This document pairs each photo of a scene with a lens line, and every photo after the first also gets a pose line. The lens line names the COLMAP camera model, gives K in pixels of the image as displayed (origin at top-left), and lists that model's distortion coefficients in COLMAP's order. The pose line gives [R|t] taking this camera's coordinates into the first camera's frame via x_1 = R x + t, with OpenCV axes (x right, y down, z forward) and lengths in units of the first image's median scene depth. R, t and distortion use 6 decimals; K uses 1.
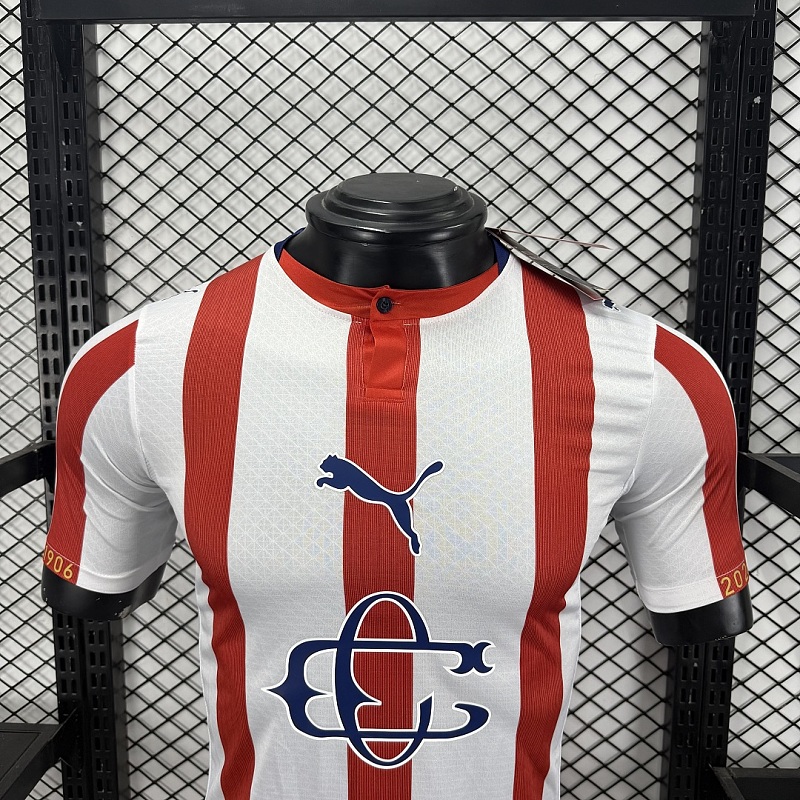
lens RADIAL K [[757.0, 0, 400.0], [0, 757.0, 400.0], [0, 0, 1]] dist [0.126413, -0.289701]
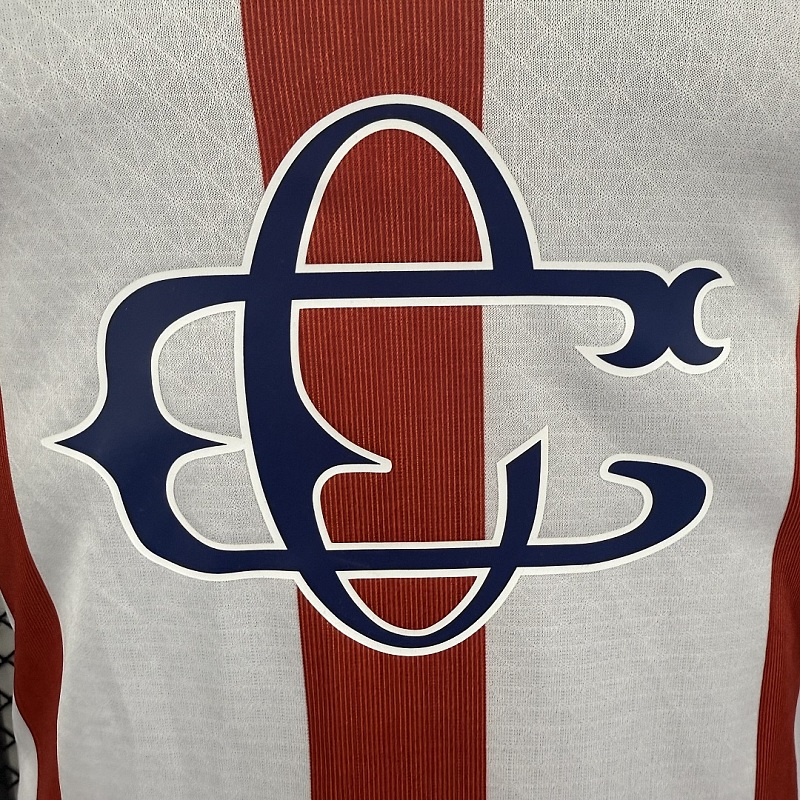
lens RADIAL K [[799.3, 0, 400.4], [0, 799.3, 328.6], [0, 0, 1]] dist [-0.002730, -0.004142]
pose [[0.999198, -0.037996, -0.012675, -0.012997], [0.038737, 0.997161, 0.064576, 0.304440], [0.010185, -0.065015, 0.997832, 0.637937]]
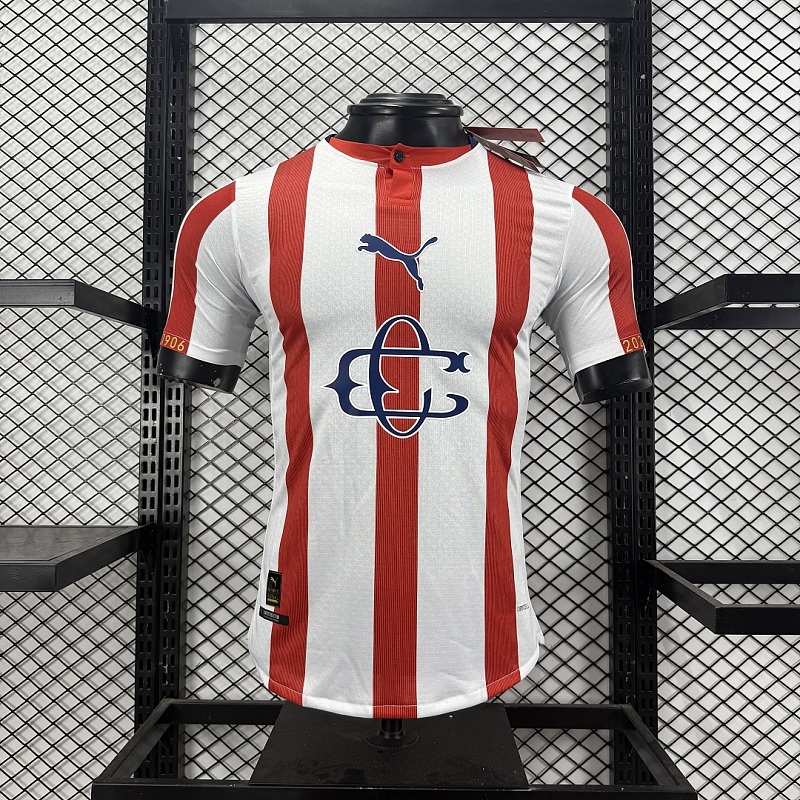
lens RADIAL K [[757.0, 0, 400.0], [0, 757.0, 400.0], [0, 0, 1]] dist [0.126413, -0.289701]
pose [[0.999792, -0.000469, 0.020373, -0.051479], [0.003919, 0.985498, -0.169643, 0.650053], [-0.019998, 0.169688, 0.985295, -0.482265]]
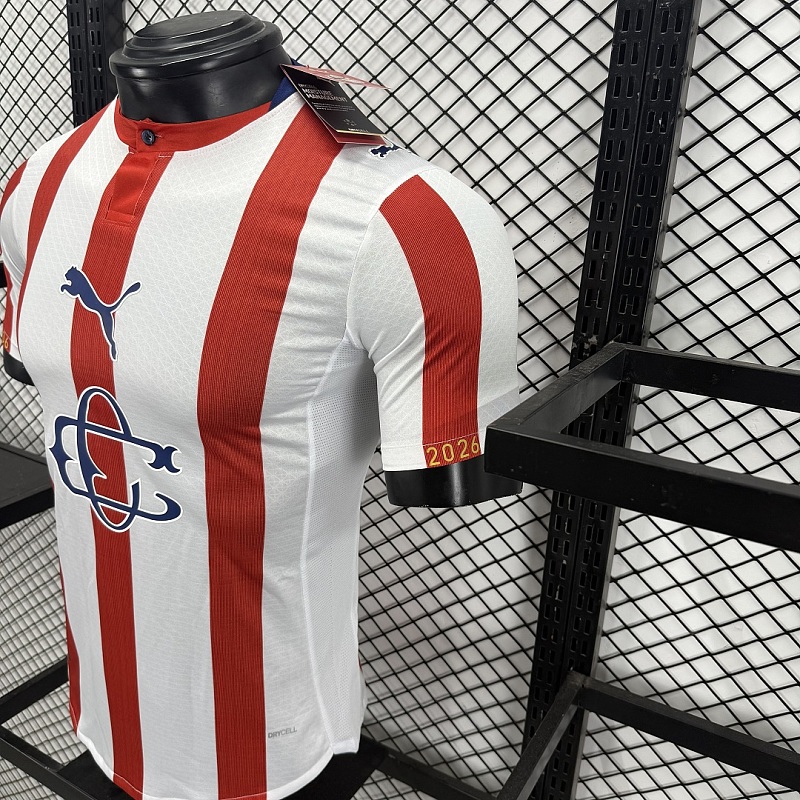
lens RADIAL K [[757.0, 0, 400.0], [0, 757.0, 400.0], [0, 0, 1]] dist [0.126413, -0.289701]
pose [[0.879680, 0.182398, -0.439197, 0.869934], [-0.109612, 0.976424, 0.185962, -0.001897], [0.462762, -0.115446, 0.878933, 0.155686]]
